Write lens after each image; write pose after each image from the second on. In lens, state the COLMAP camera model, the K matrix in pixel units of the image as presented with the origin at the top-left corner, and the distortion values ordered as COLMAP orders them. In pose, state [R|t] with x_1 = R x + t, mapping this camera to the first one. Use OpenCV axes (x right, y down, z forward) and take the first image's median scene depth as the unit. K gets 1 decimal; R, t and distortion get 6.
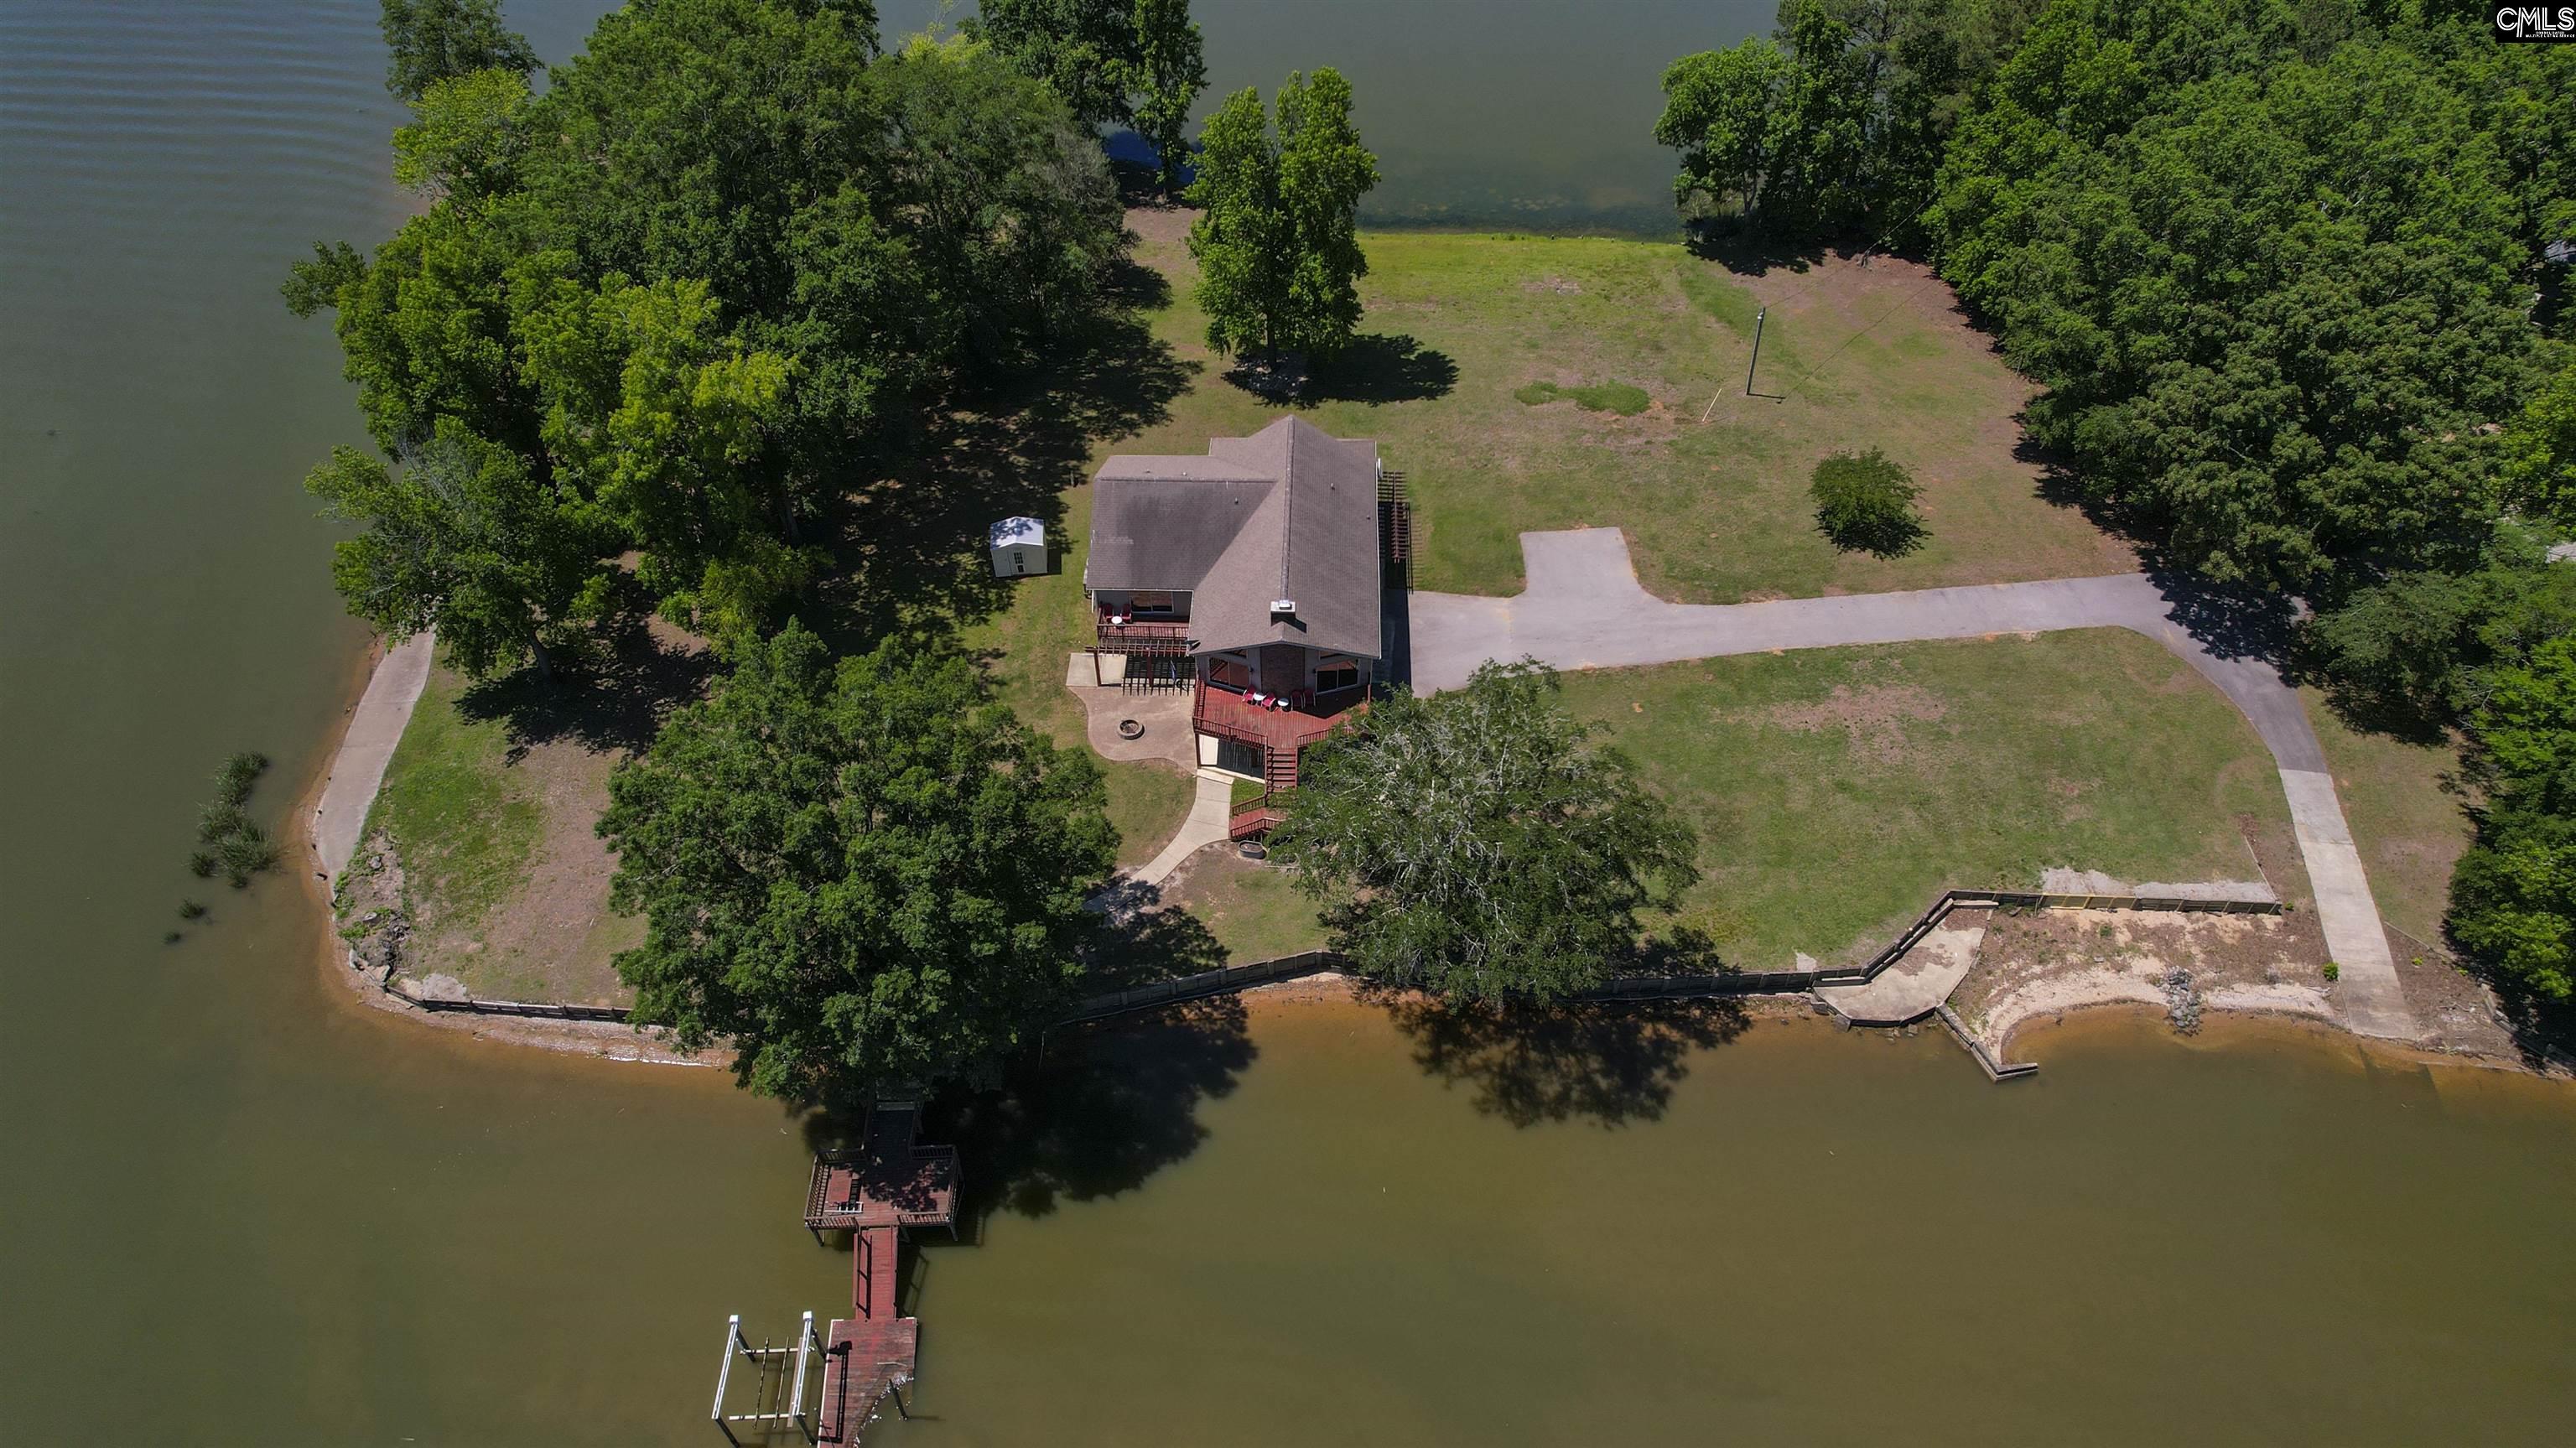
lens RADIAL K [[1654.3, 0, 1308.1], [0, 1654.3, 708.8], [0, 0, 1]] dist [-0.077595, 0.067987]
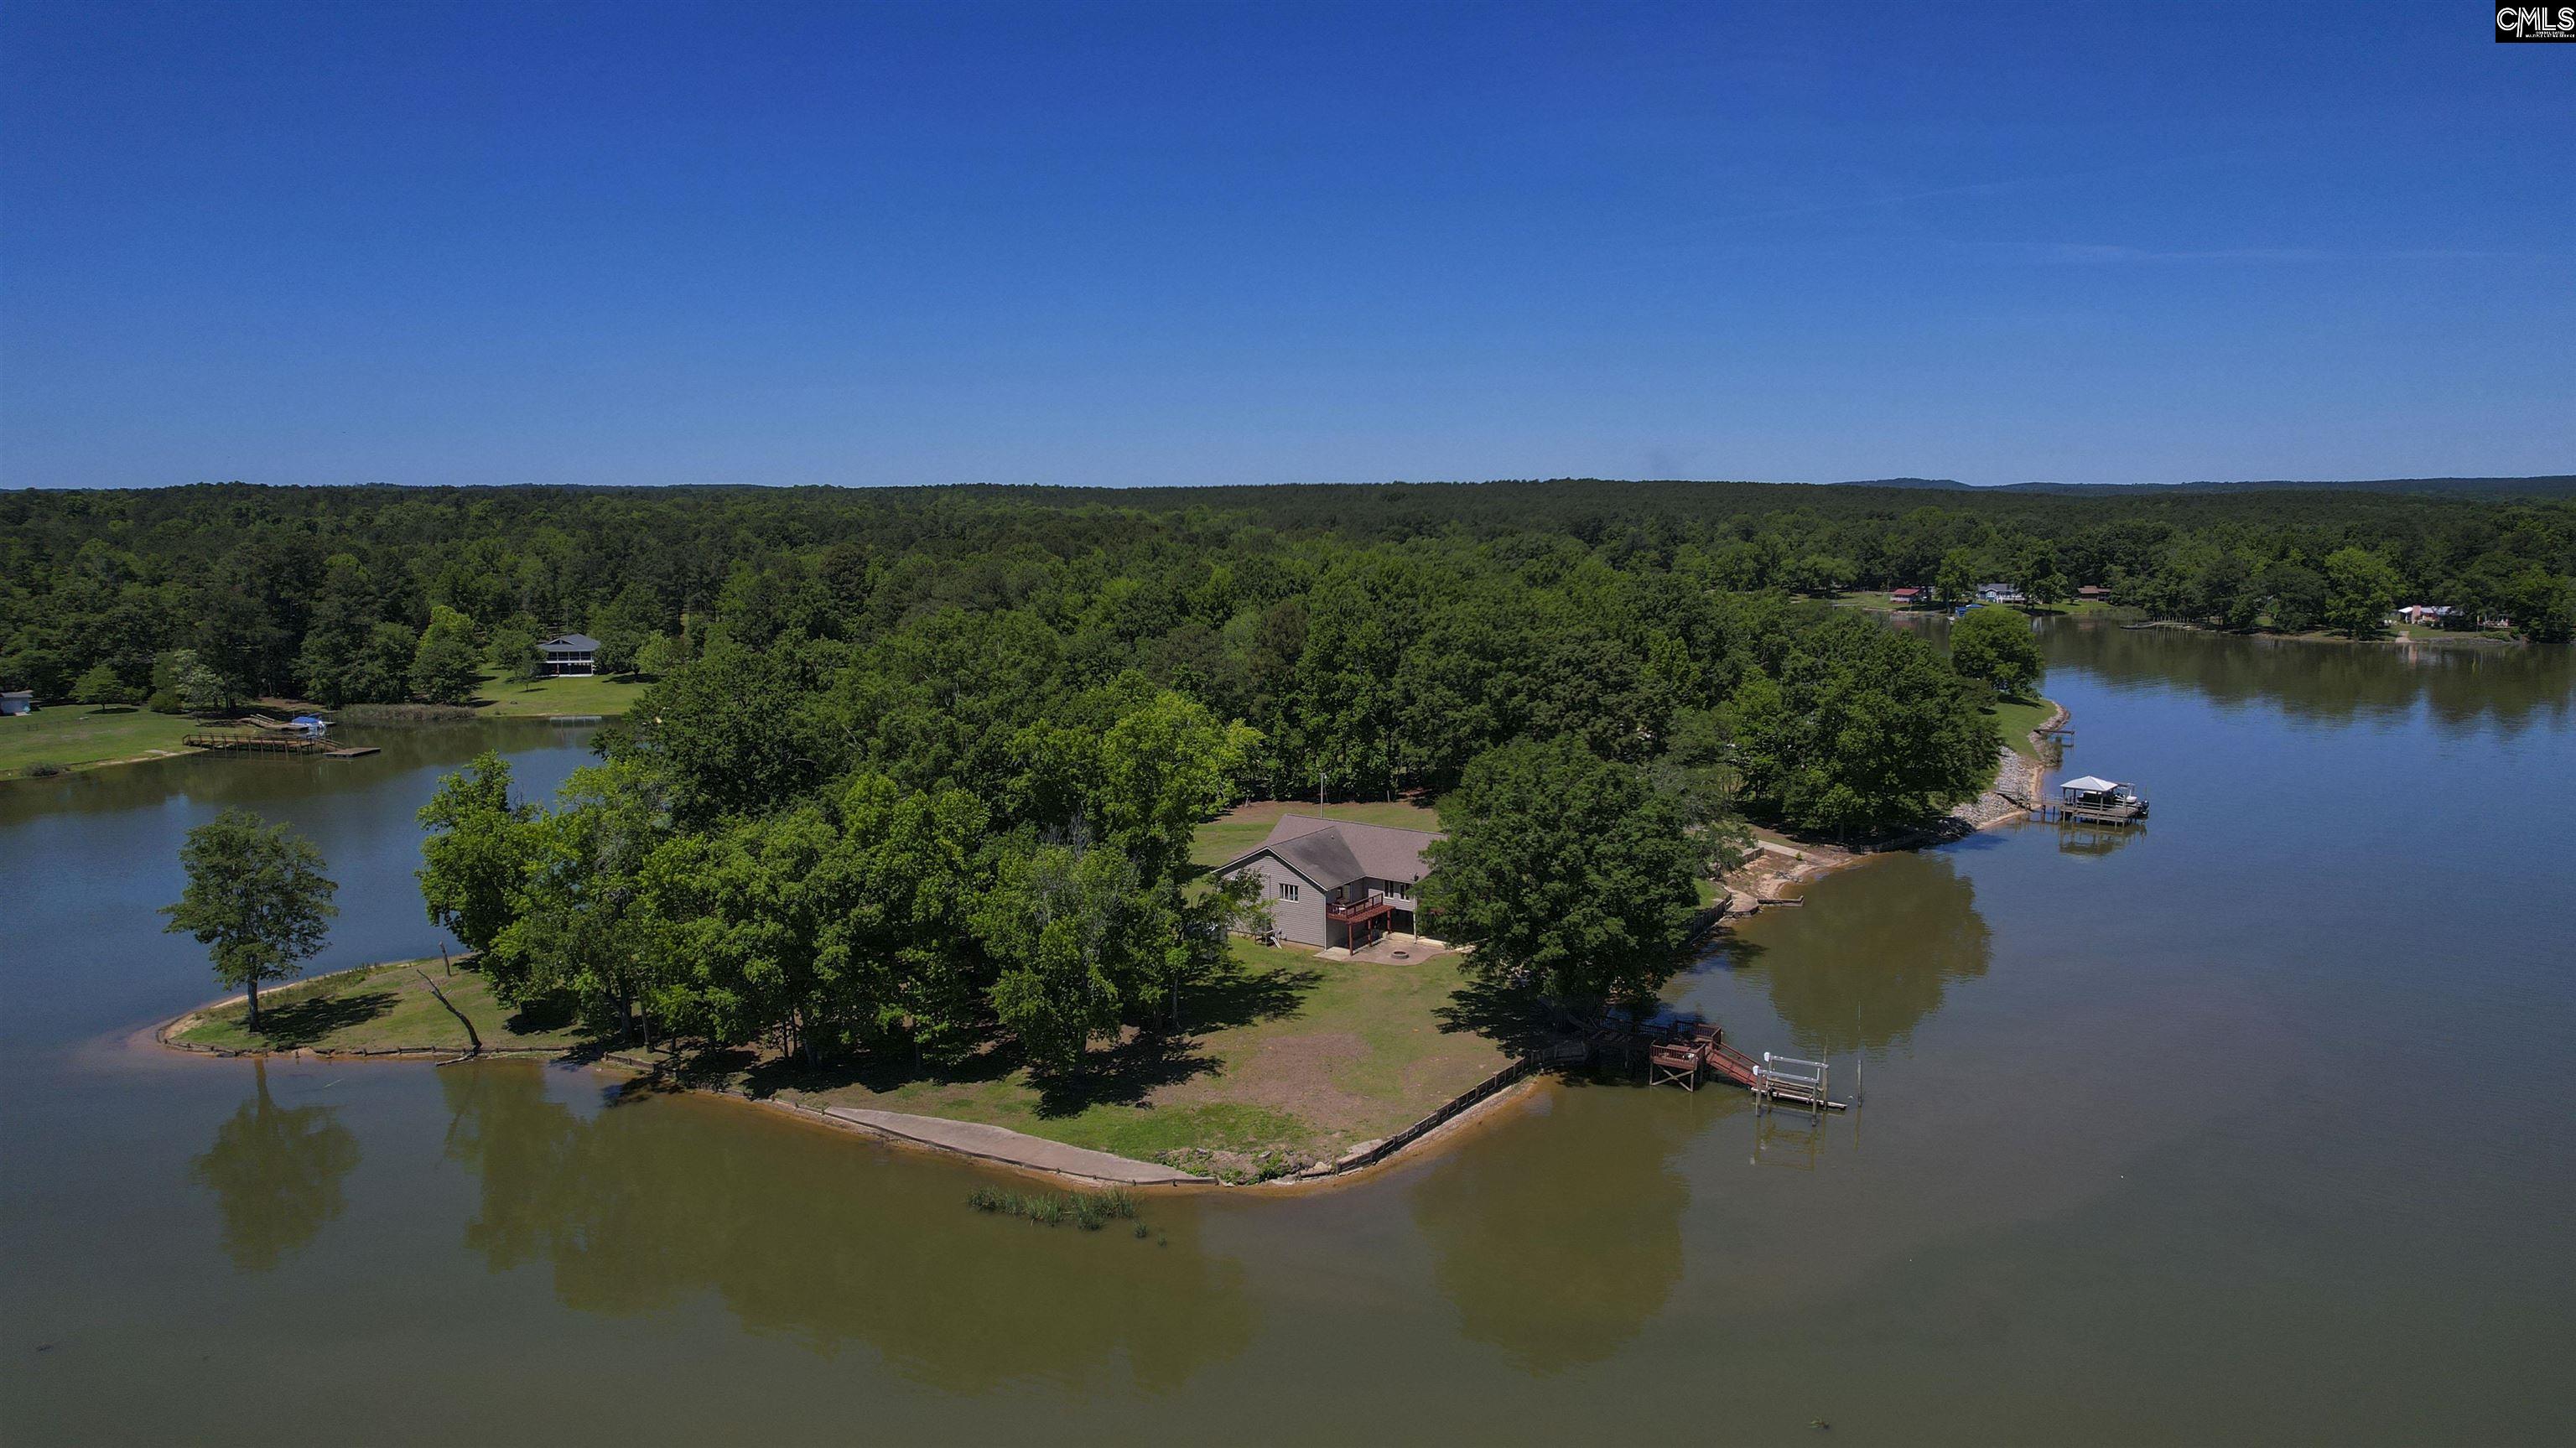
lens RADIAL K [[1654.3, 0, 1302.1], [0, 1654.3, 703.2], [0, 0, 1]] dist [-0.077595, 0.067987]
pose [[0.540558, -0.110914, 0.833964, -1.385994], [0.602377, 0.743031, -0.291627, 0.227295], [-0.587315, 0.660002, 0.468463, 0.198056]]
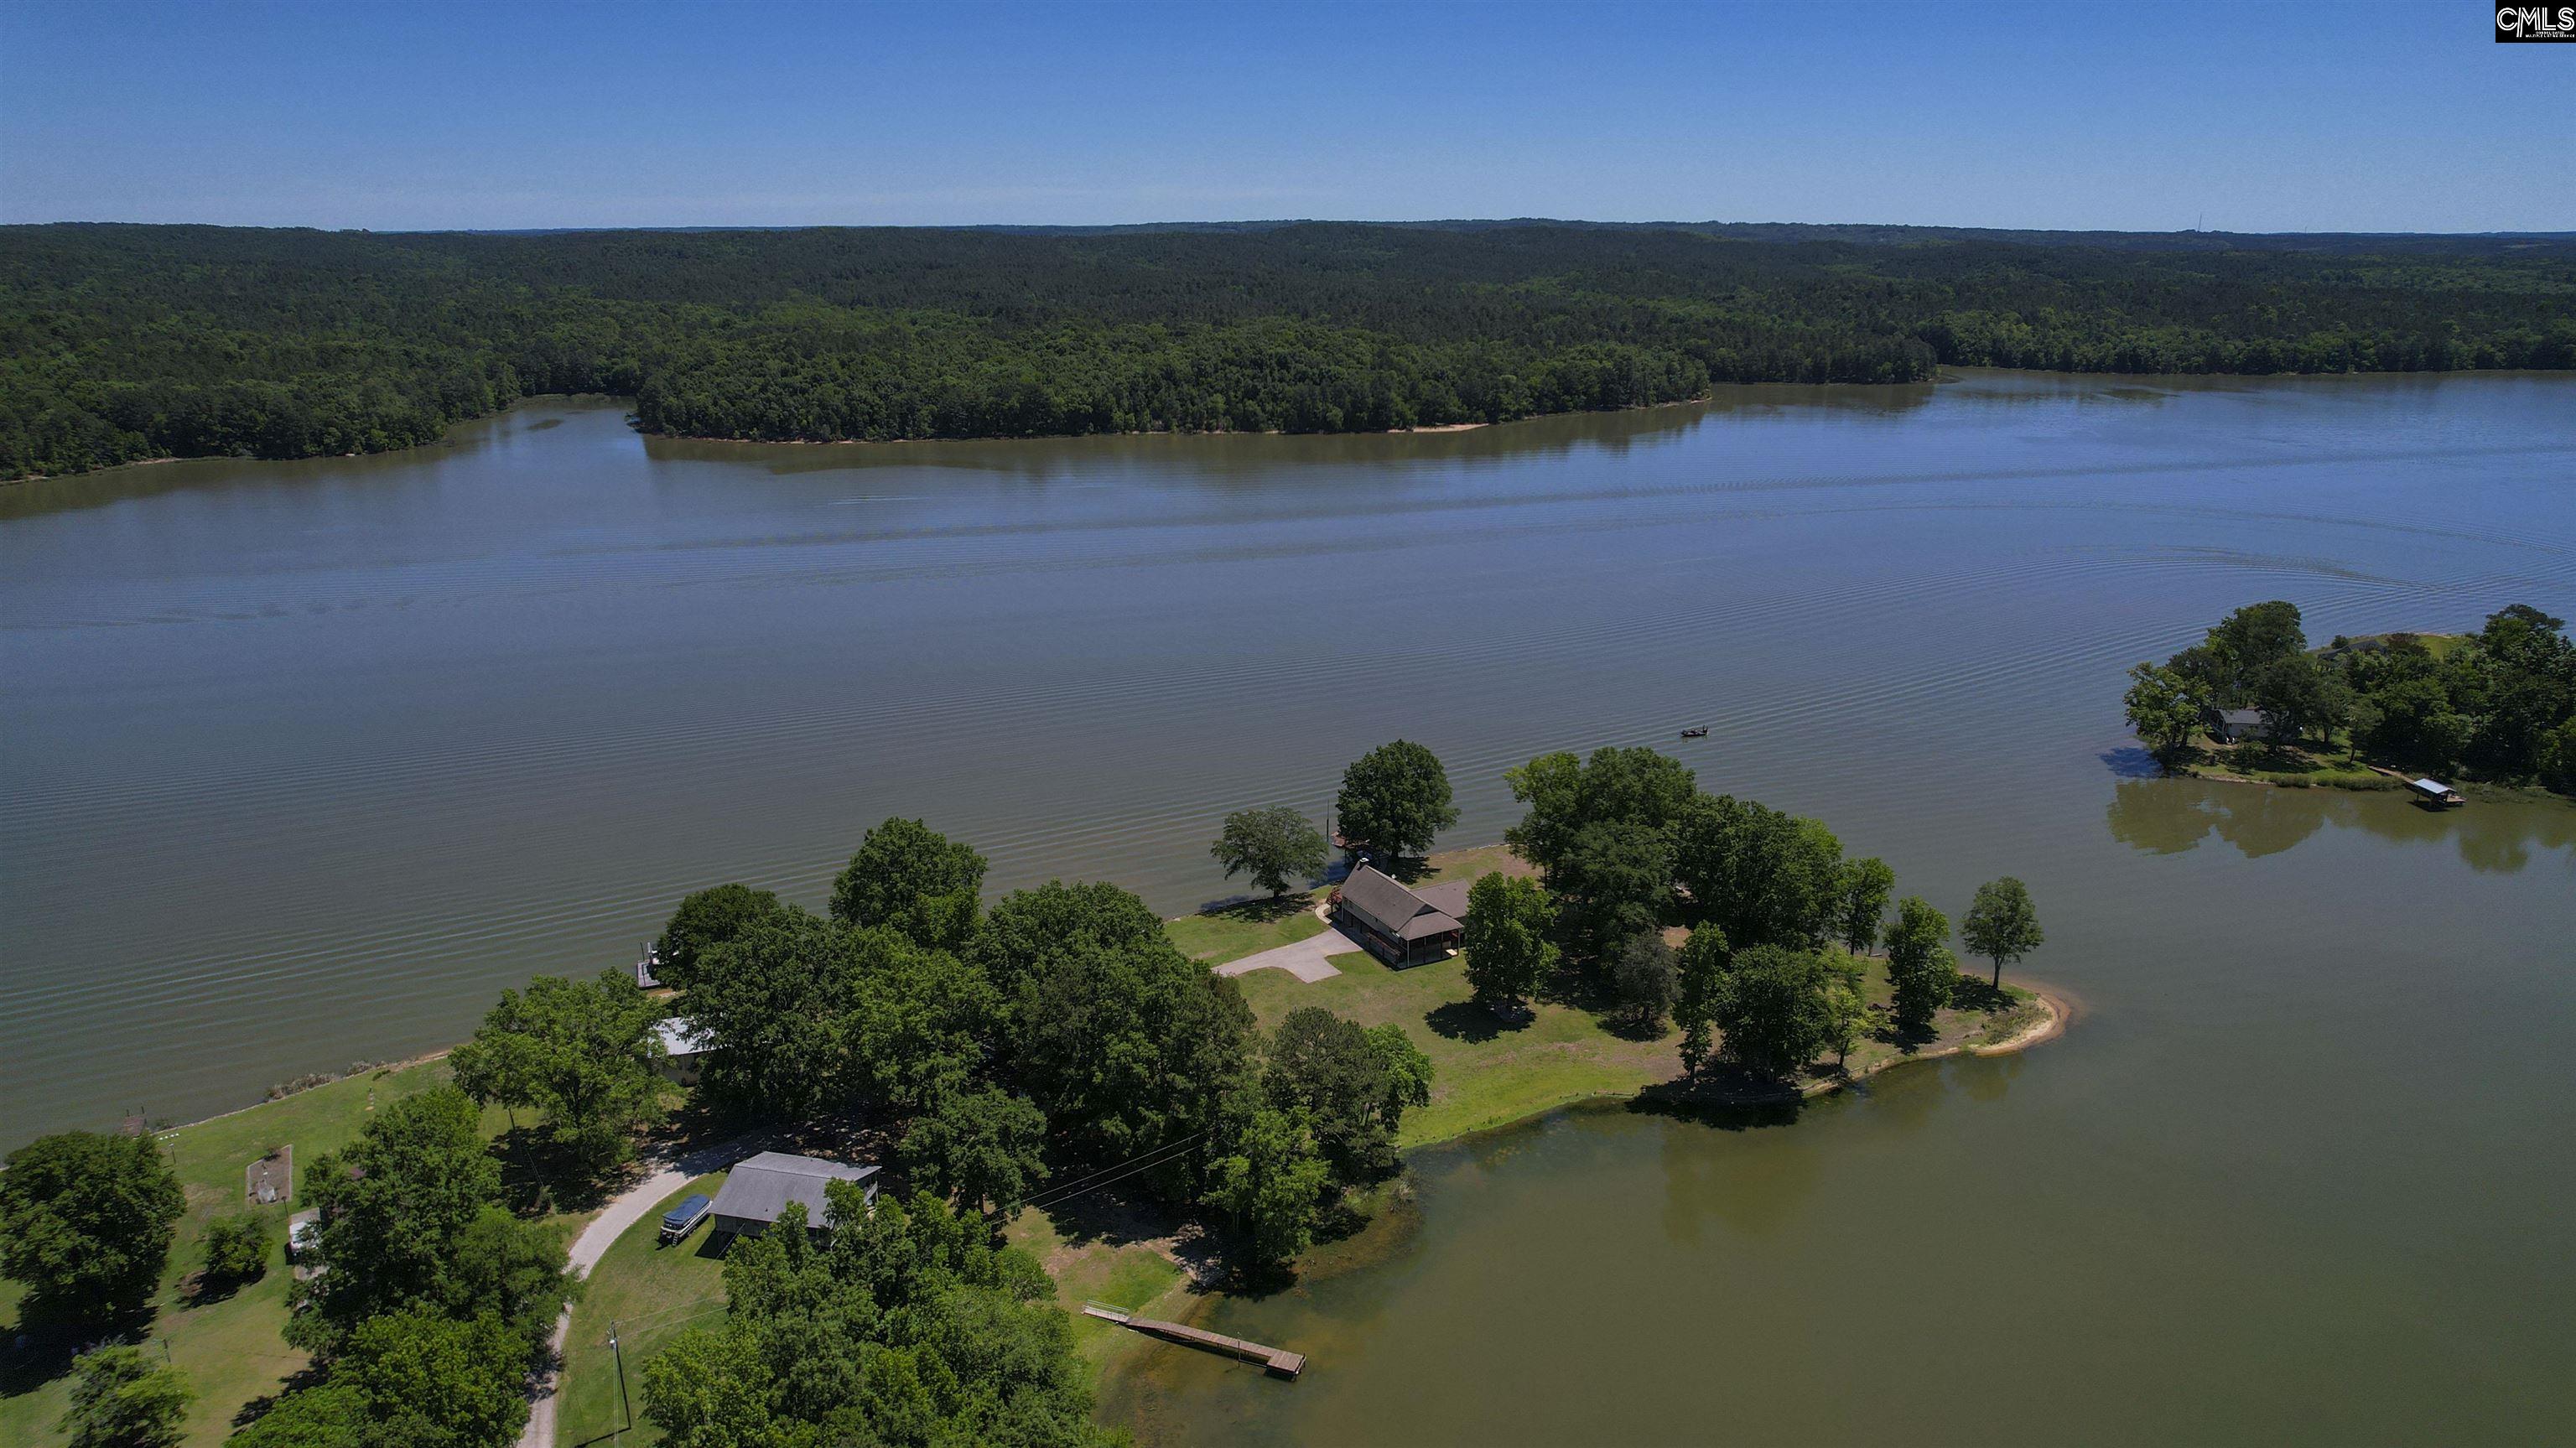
lens RADIAL K [[1654.3, 0, 1301.4], [0, 1654.3, 709.0], [0, 0, 1]] dist [-0.077595, 0.067987]
pose [[-0.866072, 0.140283, -0.479833, 1.421273], [-0.353973, 0.505698, 0.786748, -2.409945], [0.353018, 0.851229, -0.388315, 1.779561]]
